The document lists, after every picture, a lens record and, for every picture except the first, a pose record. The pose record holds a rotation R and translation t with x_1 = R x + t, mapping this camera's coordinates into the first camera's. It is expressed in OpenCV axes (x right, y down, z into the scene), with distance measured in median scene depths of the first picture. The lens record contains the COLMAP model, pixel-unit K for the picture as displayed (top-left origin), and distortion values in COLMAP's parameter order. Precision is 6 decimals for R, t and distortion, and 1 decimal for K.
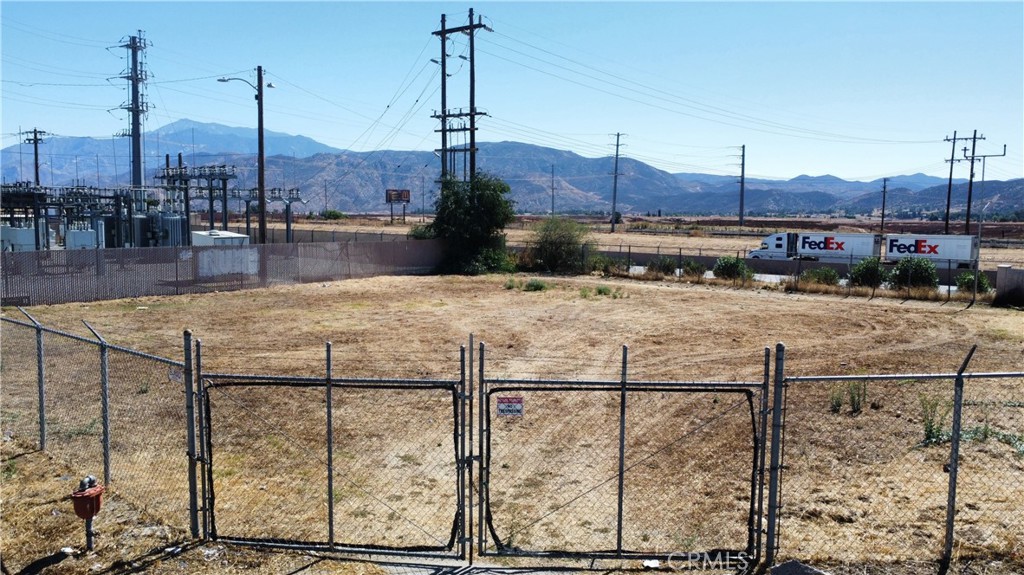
lens RADIAL K [[778.2, 0, 512.0], [0, 778.2, 287.5], [0, 0, 1]] dist [0.012989, -0.004697]
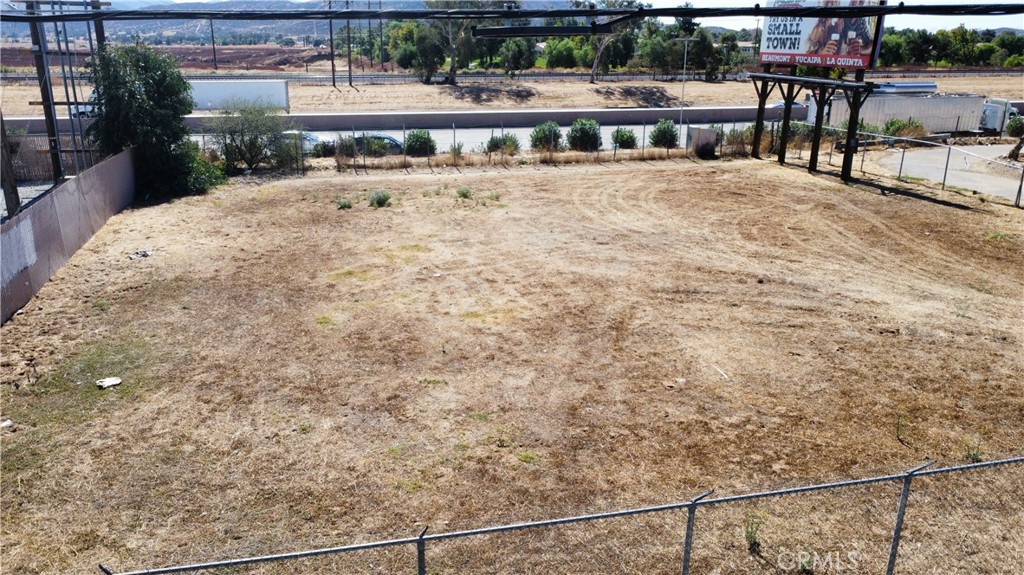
lens RADIAL K [[872.0, 0, 512.0], [0, 872.0, 287.5], [0, 0, 1]] dist [0.005142, -0.000967]
pose [[0.591022, -0.233804, 0.772029, -1.792268], [0.086821, 0.969952, 0.227278, -0.309669], [-0.801969, -0.067298, 0.593562, 1.249465]]
